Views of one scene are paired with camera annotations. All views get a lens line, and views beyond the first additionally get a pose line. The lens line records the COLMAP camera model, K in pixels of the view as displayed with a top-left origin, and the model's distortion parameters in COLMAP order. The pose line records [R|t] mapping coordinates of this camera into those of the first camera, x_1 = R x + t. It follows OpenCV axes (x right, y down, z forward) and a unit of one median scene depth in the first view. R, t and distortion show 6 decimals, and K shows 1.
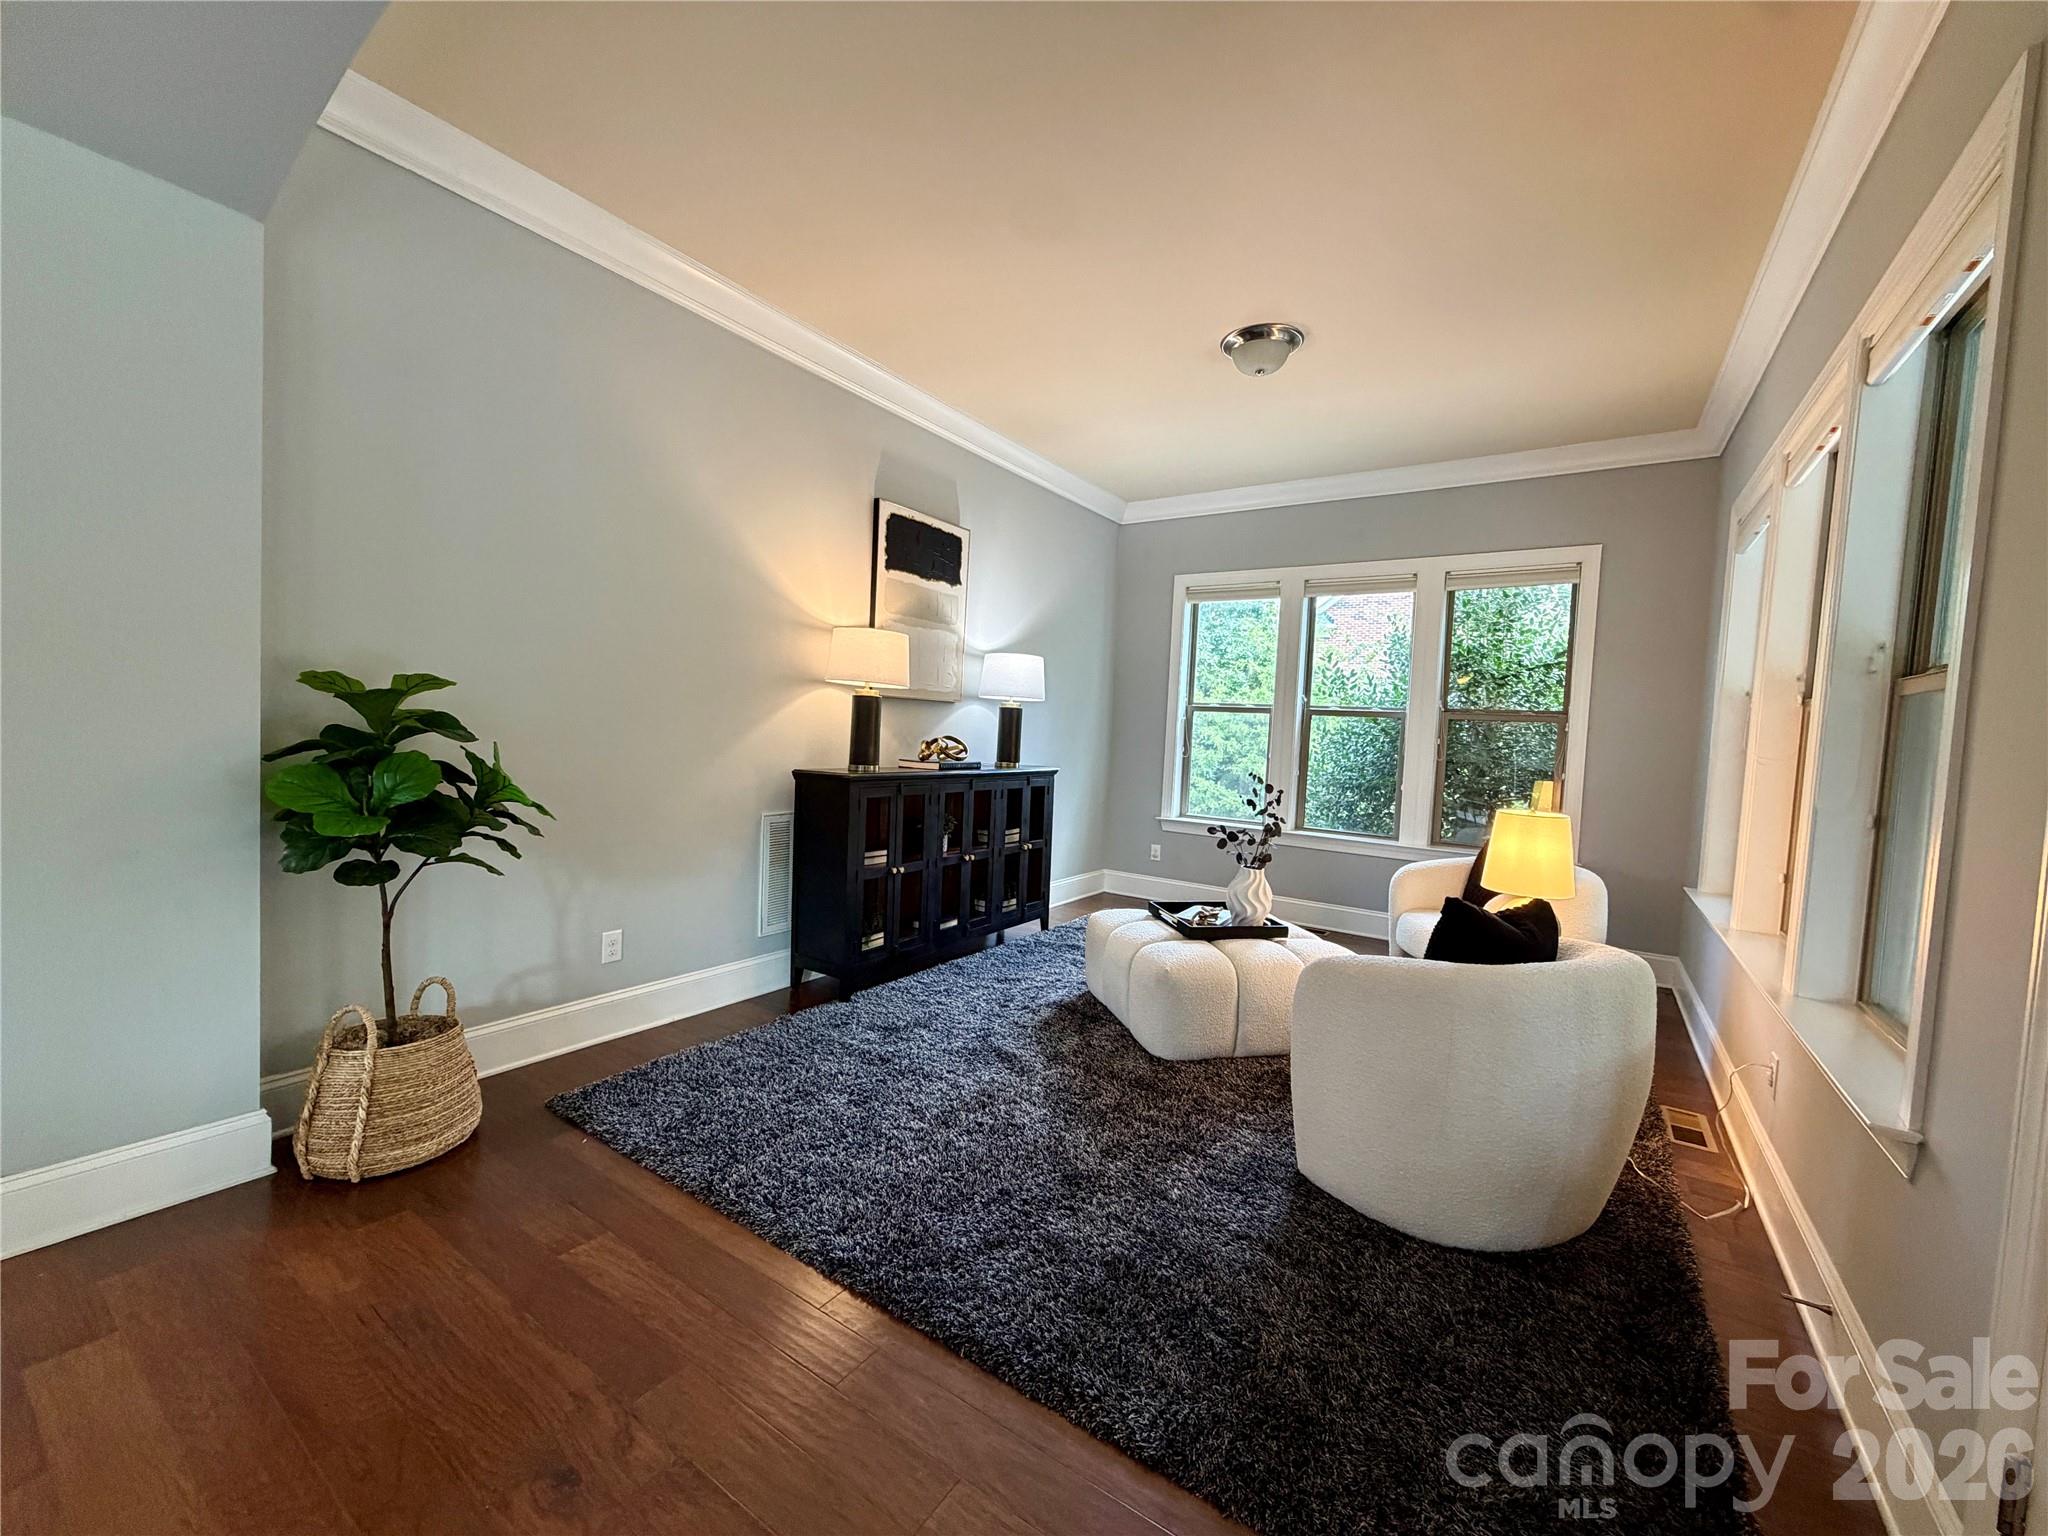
lens RADIAL K [[813.1, 0, 1020.5], [0, 813.1, 768.6], [0, 0, 1]] dist [0.001246, -0.000147]
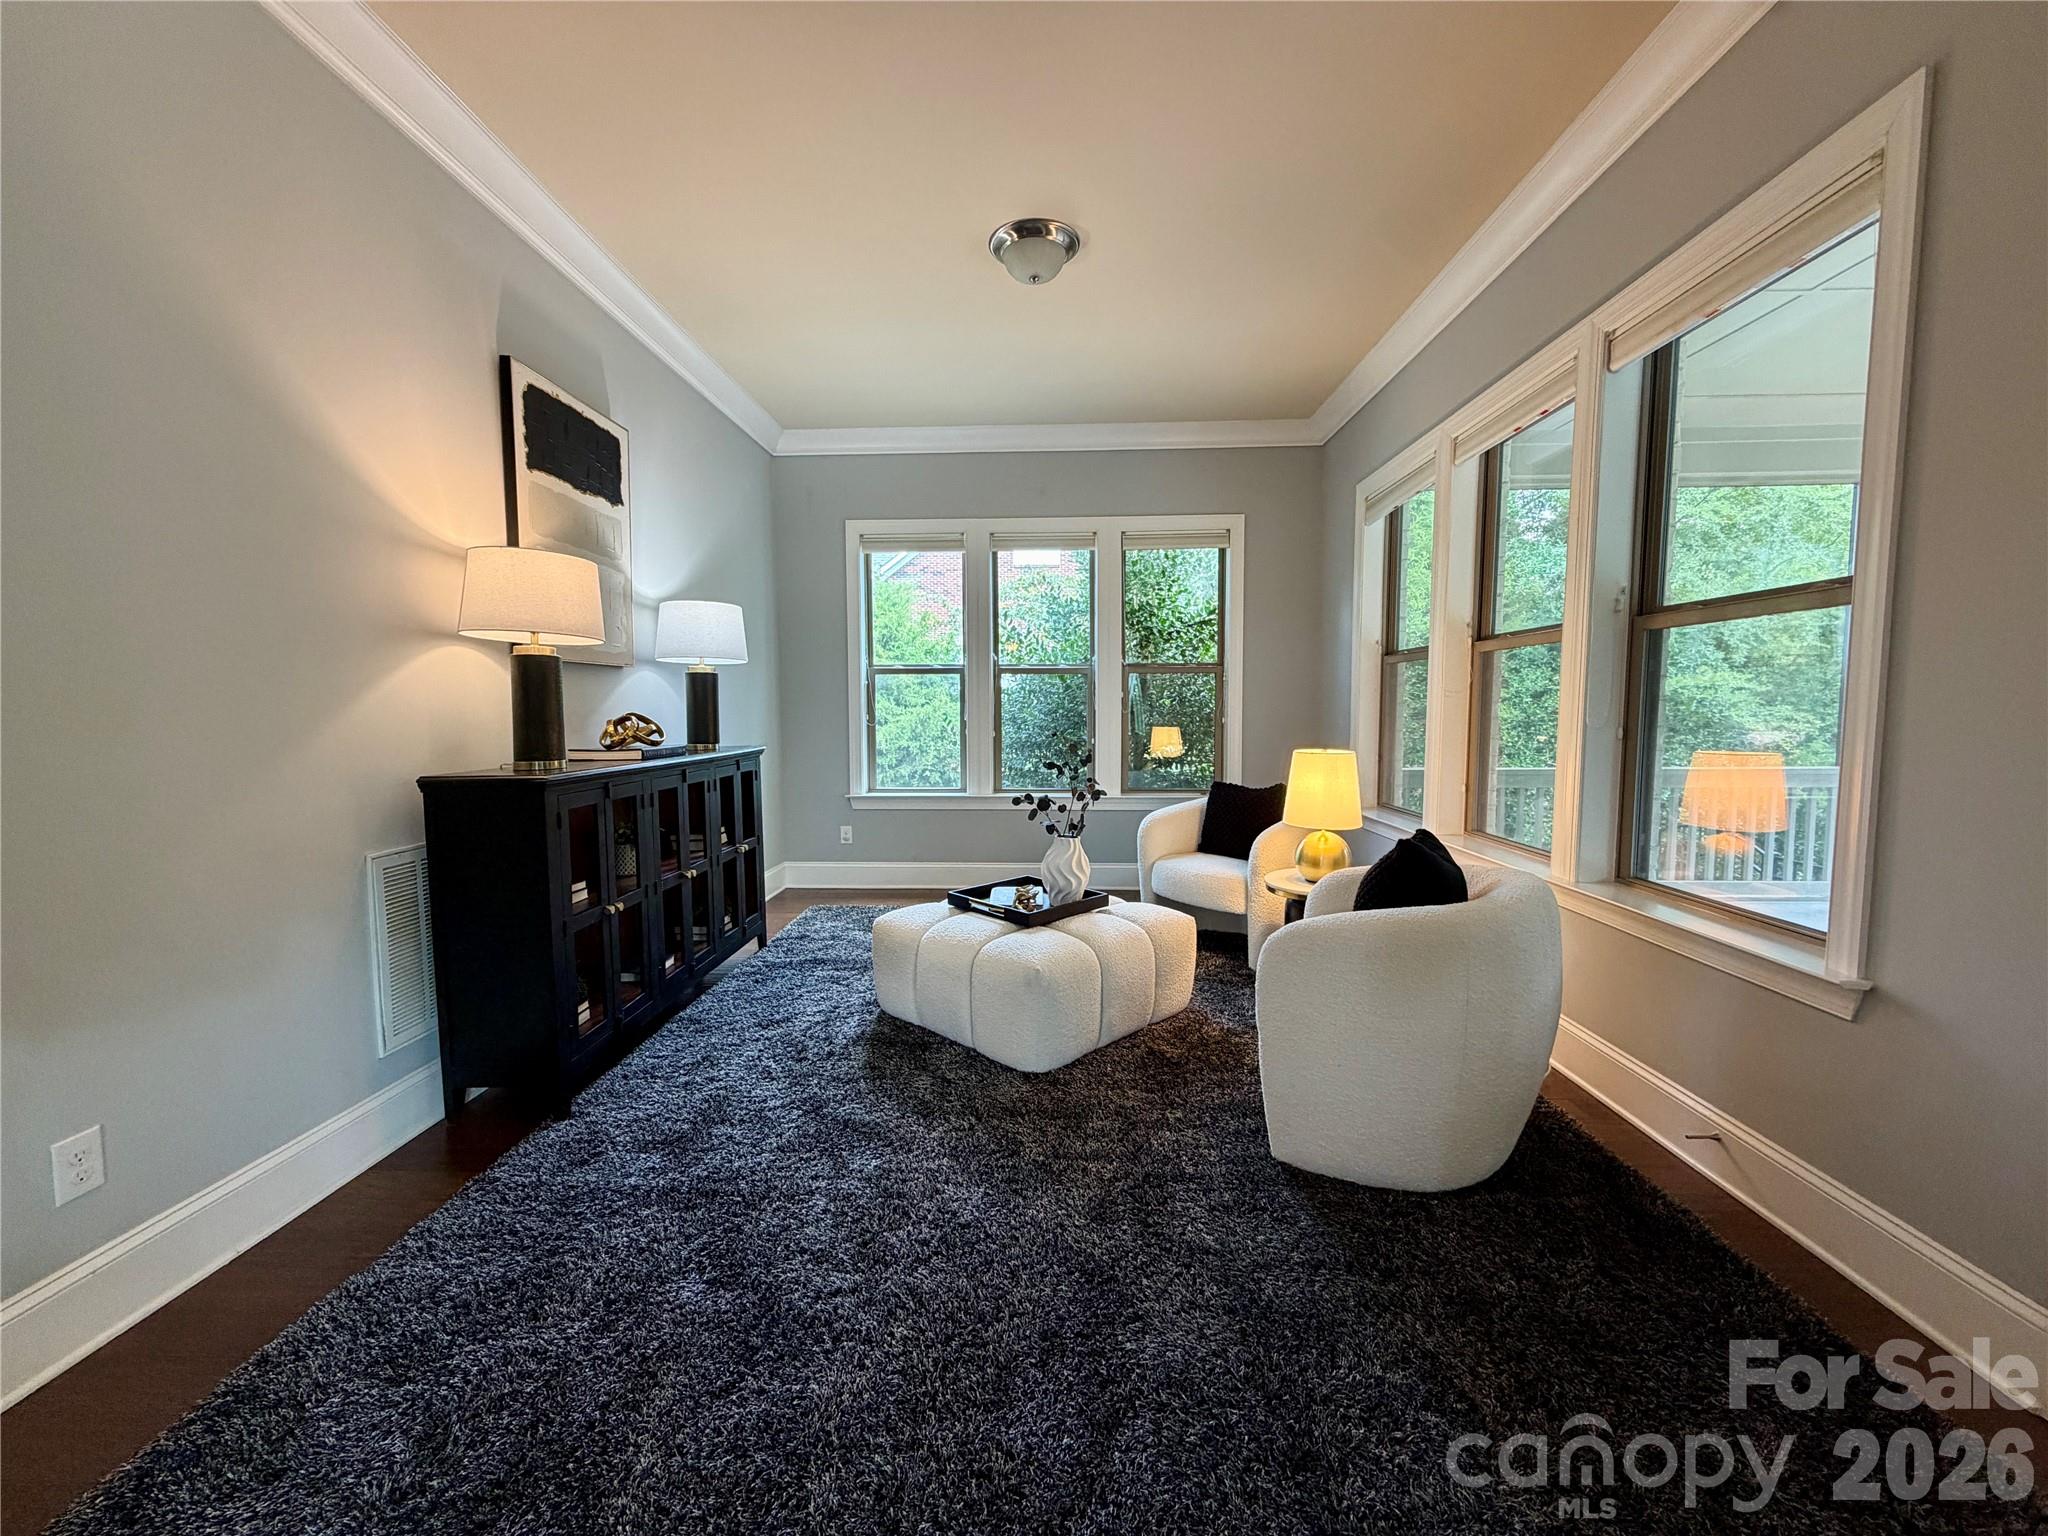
lens RADIAL K [[813.1, 0, 1020.5], [0, 813.1, 768.6], [0, 0, 1]] dist [0.001246, -0.000147]
pose [[0.850808, -0.088066, 0.518044, -0.192008], [0.069937, 0.996063, 0.054467, -0.006298], [-0.520801, -0.010110, 0.853618, 0.216178]]
